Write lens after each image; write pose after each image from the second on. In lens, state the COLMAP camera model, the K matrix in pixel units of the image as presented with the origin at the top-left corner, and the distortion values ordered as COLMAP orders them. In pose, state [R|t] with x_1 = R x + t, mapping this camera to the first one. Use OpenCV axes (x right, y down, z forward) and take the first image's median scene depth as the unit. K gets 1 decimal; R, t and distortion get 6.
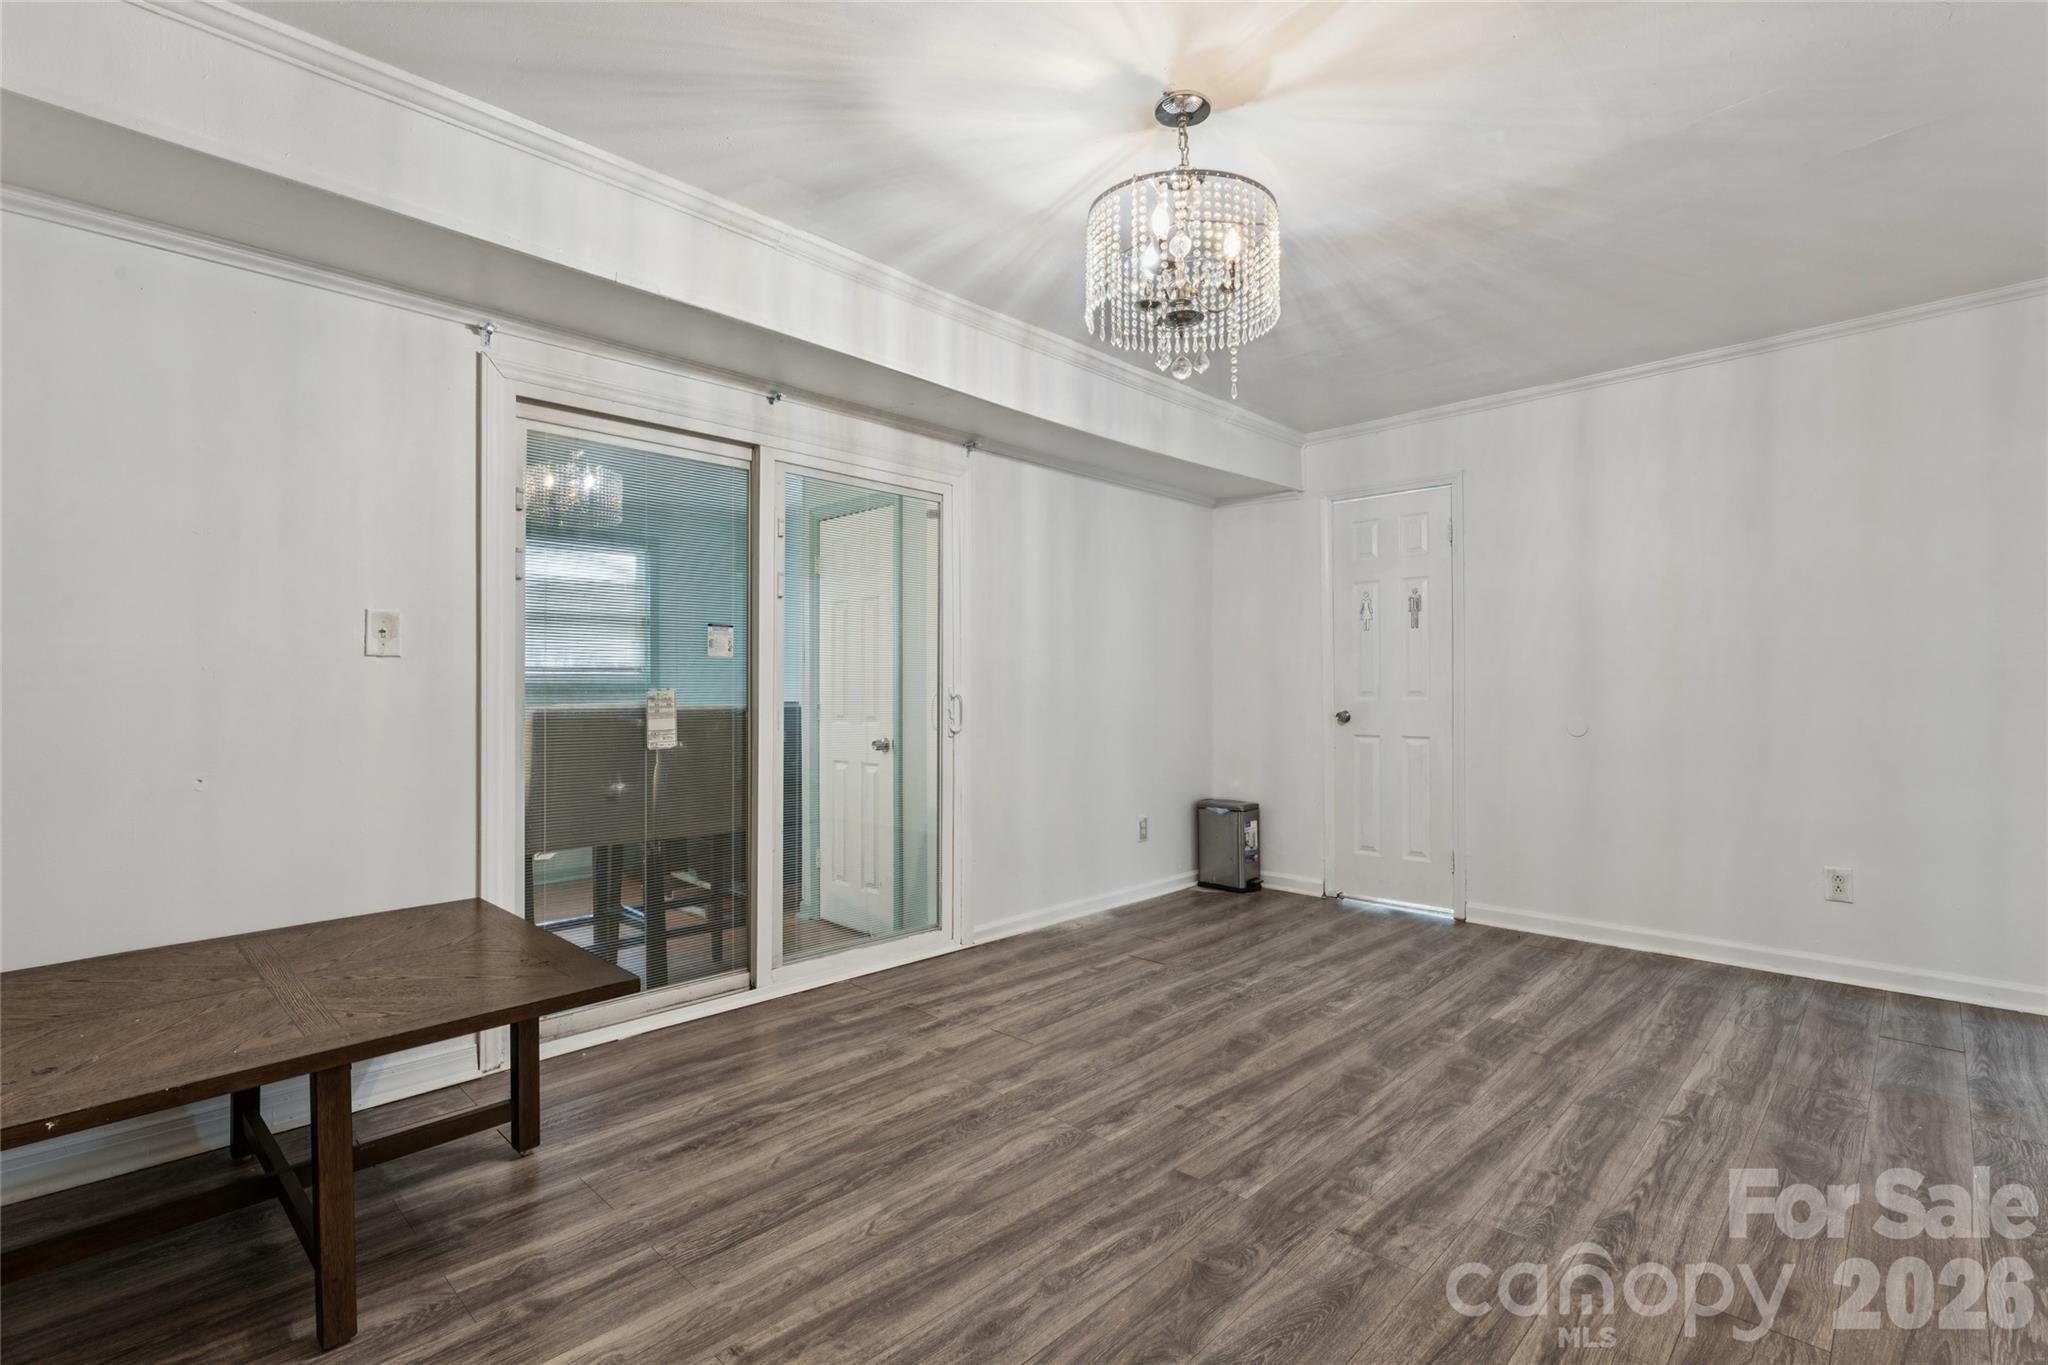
lens RADIAL K [[944.7, 0, 1029.4], [0, 944.7, 686.0], [0, 0, 1]] dist [-0.005827, 0.002282]
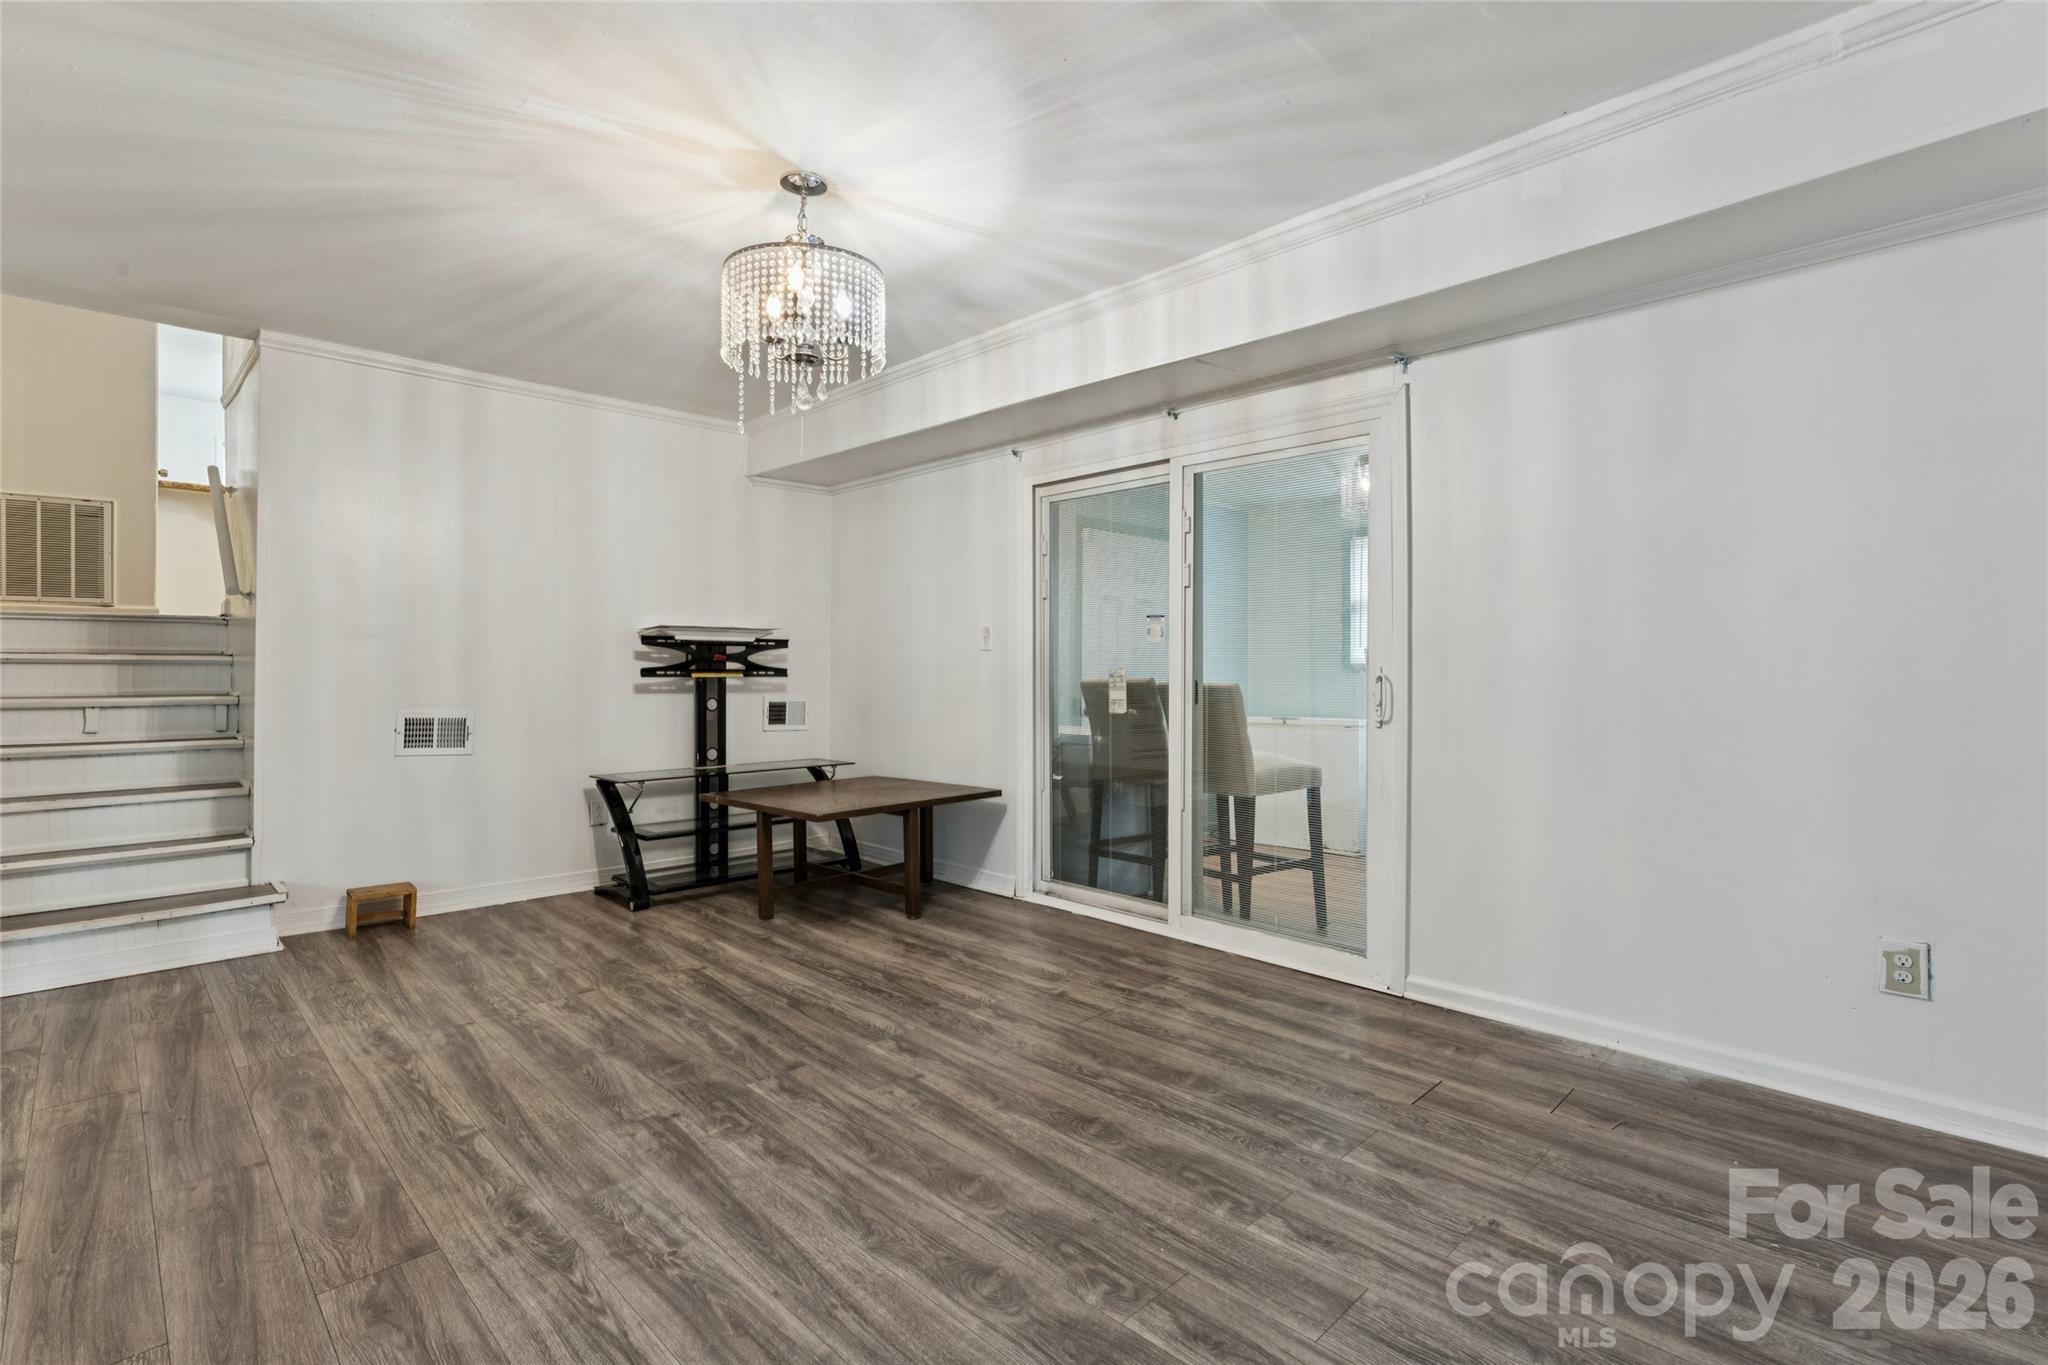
lens RADIAL K [[944.7, 0, 1029.2], [0, 944.7, 673.2], [0, 0, 1]] dist [-0.005827, 0.002282]
pose [[-0.022318, 0.007403, -0.999724, 1.112220], [0.001222, 0.999972, 0.007378, 0.000356], [0.999750, -0.001057, -0.022327, 1.076270]]
